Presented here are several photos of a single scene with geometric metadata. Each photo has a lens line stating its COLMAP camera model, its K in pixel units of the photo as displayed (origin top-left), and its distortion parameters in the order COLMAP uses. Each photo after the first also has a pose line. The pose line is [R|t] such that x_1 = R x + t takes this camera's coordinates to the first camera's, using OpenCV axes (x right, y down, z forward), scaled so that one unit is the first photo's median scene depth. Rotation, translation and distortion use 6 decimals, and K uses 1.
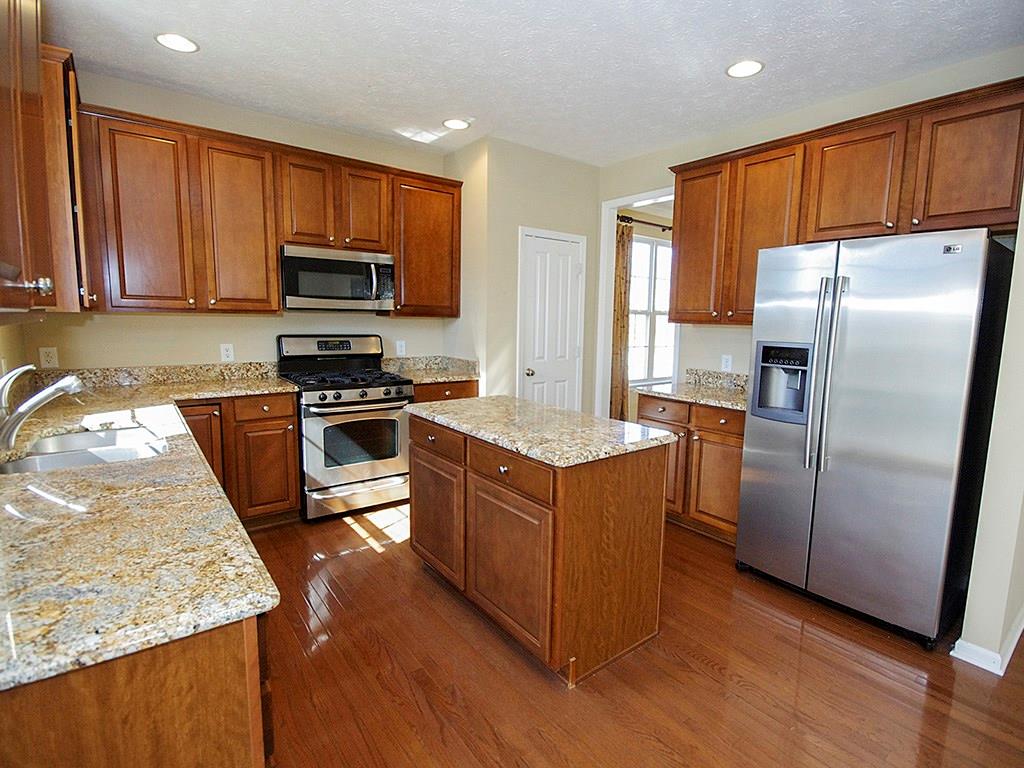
lens RADIAL K [[513.3, 0, 511.3], [0, 513.3, 381.5], [0, 0, 1]] dist [-0.000492, -0.000055]
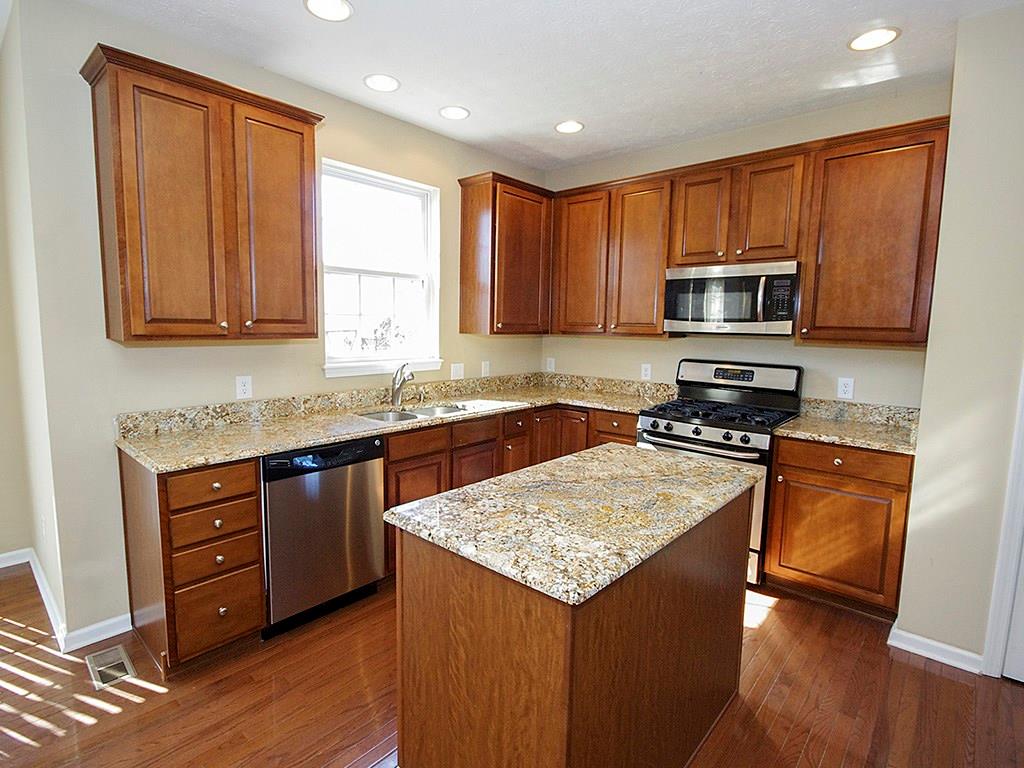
lens RADIAL K [[513.3, 0, 511.3], [0, 513.3, 381.5], [0, 0, 1]] dist [-0.000492, -0.000055]
pose [[0.177434, 0.094048, -0.979629, 0.494138], [-0.137134, 0.988075, 0.070020, -0.076314], [0.974531, 0.121916, 0.188215, 0.532280]]
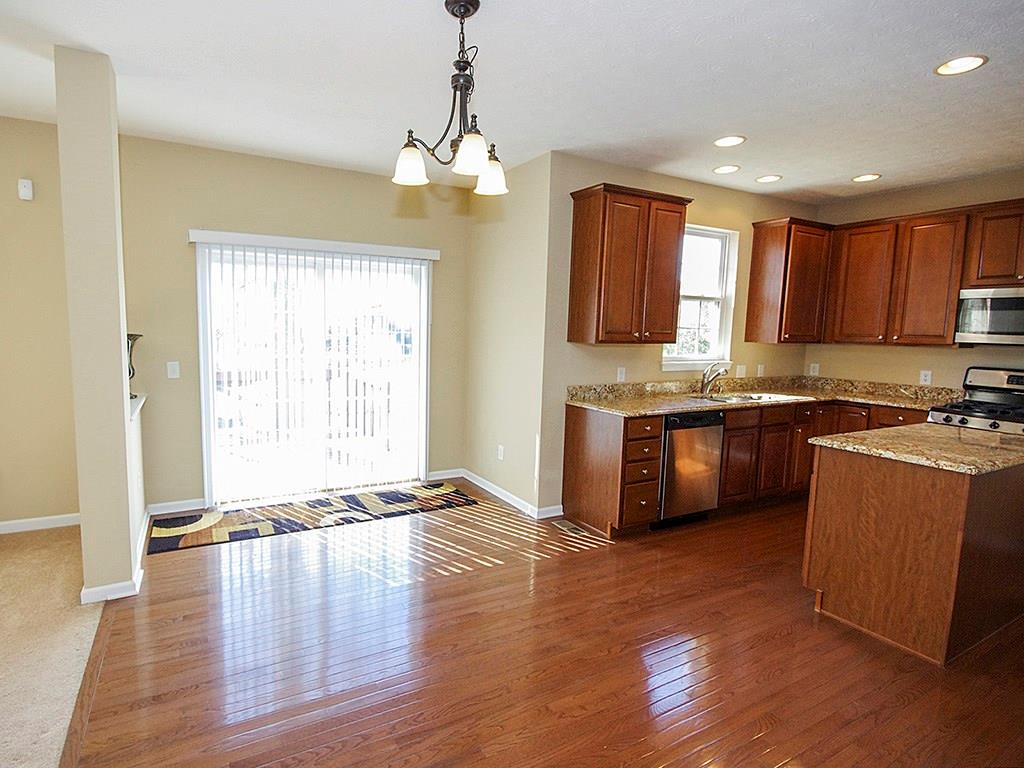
lens RADIAL K [[520.1, 0, 448.3], [0, 520.1, 382.8], [0, 0, 1]] dist [0.003124, -0.009733]
pose [[-0.202107, 0.081208, -0.975991, 0.959459], [-0.147119, 0.982731, 0.112234, -0.014528], [0.968250, 0.166270, -0.186670, 0.108903]]
